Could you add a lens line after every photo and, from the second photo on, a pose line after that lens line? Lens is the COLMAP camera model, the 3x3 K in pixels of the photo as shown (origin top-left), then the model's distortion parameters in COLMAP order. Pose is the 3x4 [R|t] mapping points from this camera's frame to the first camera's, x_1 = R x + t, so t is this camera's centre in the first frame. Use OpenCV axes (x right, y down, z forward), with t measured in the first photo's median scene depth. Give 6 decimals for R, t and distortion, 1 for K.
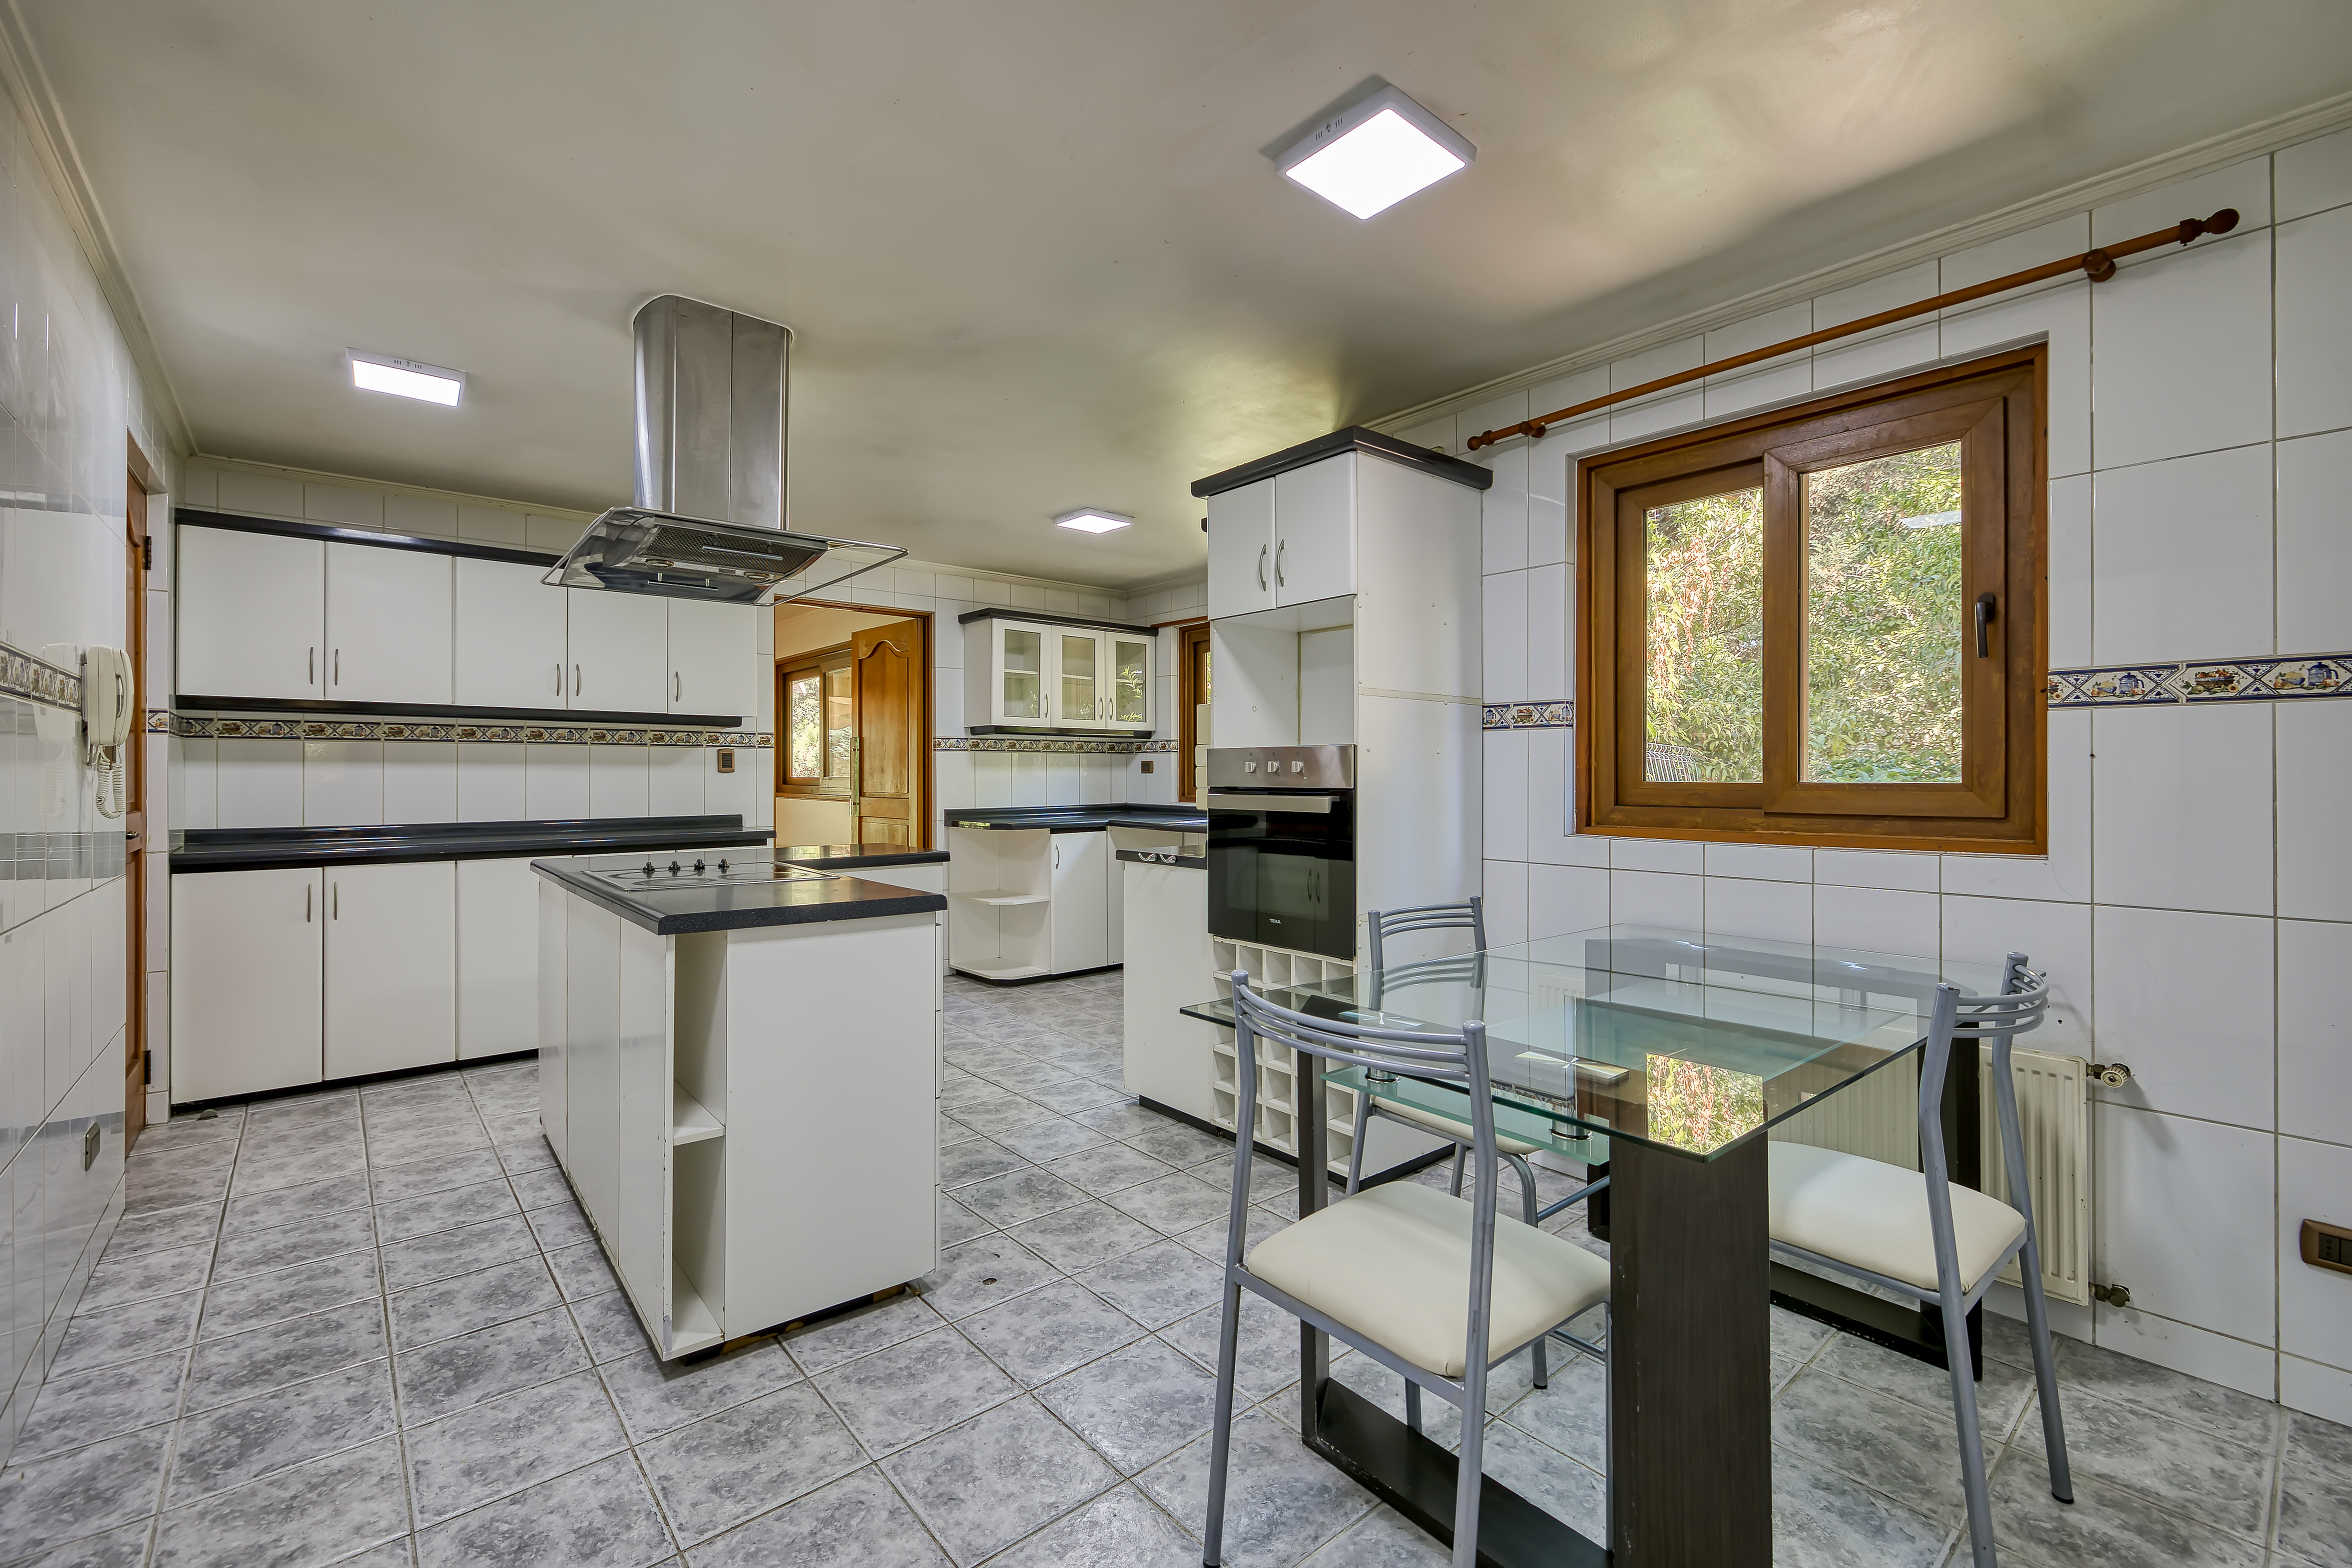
lens RADIAL K [[1006.3, 0, 1156.8], [0, 1006.3, 772.0], [0, 0, 1]] dist [0.003657, 0.000269]
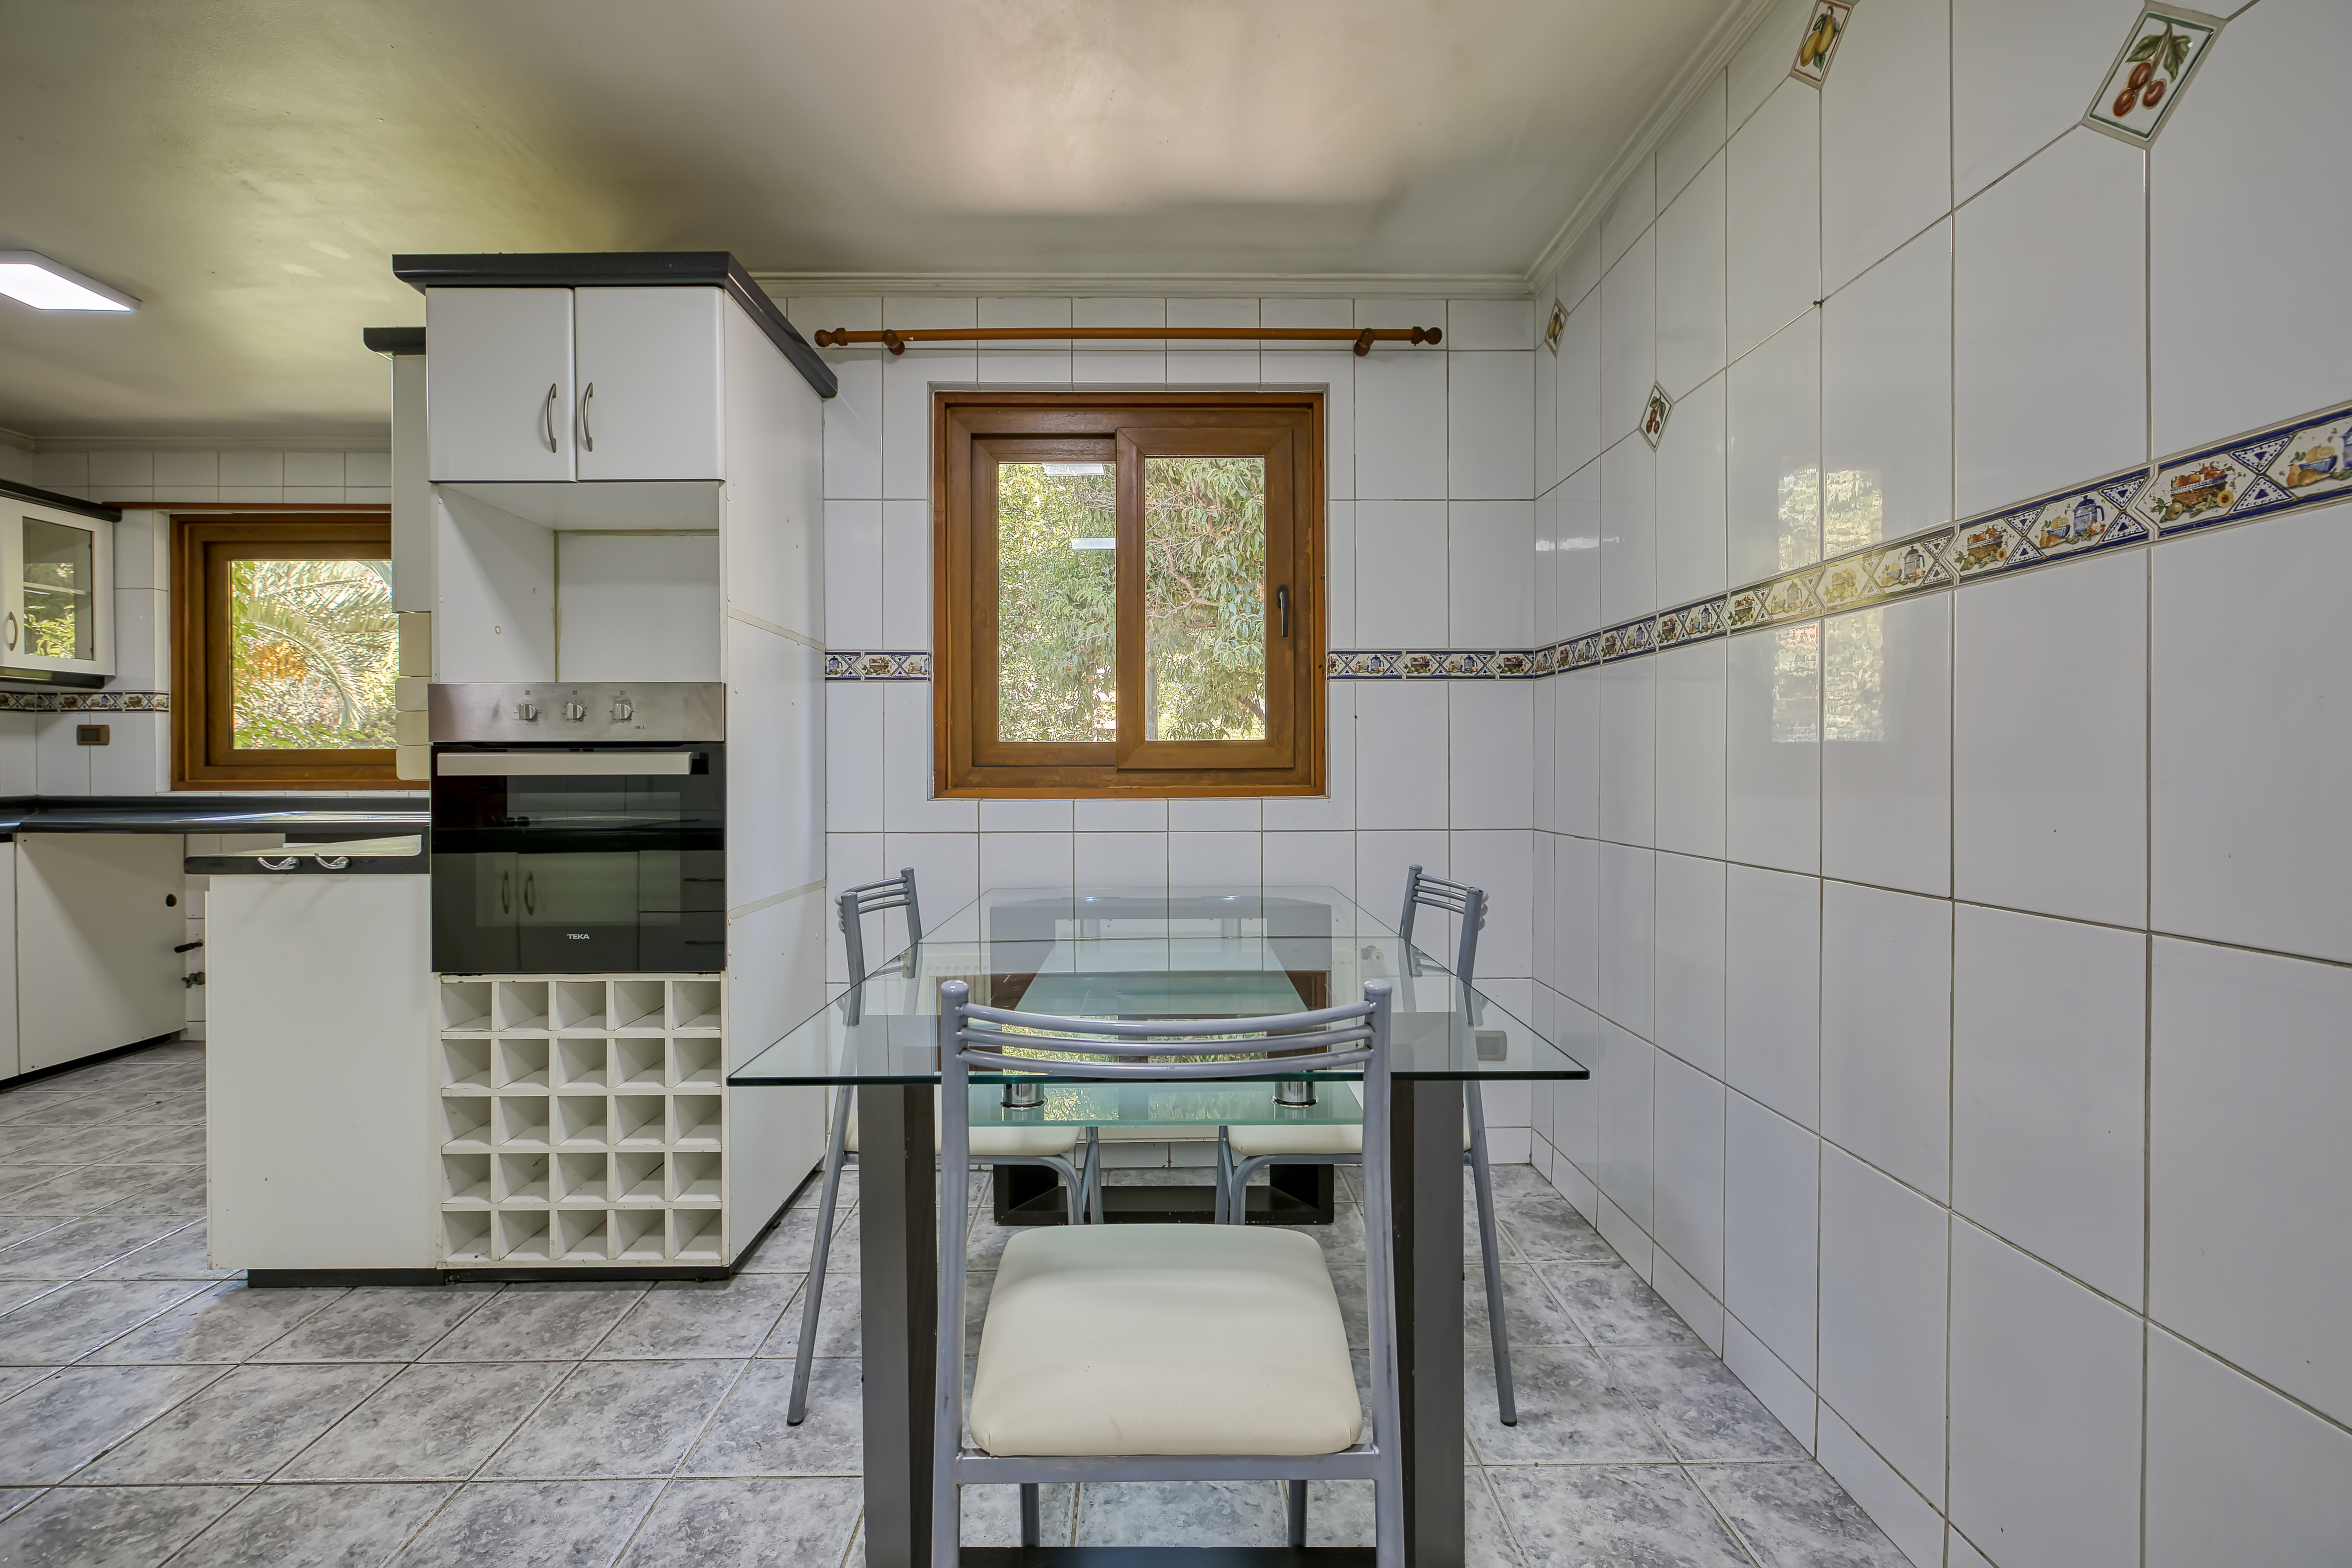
lens RADIAL K [[1000.0, 0, 1162.5], [0, 1000.0, 768.5], [0, 0, 1]] dist [-0.001978, 0.000327]
pose [[0.627247, -0.002203, 0.778817, -0.165531], [0.000945, 0.999997, 0.002068, 0.033085], [-0.778820, -0.000561, 0.627247, 0.267148]]
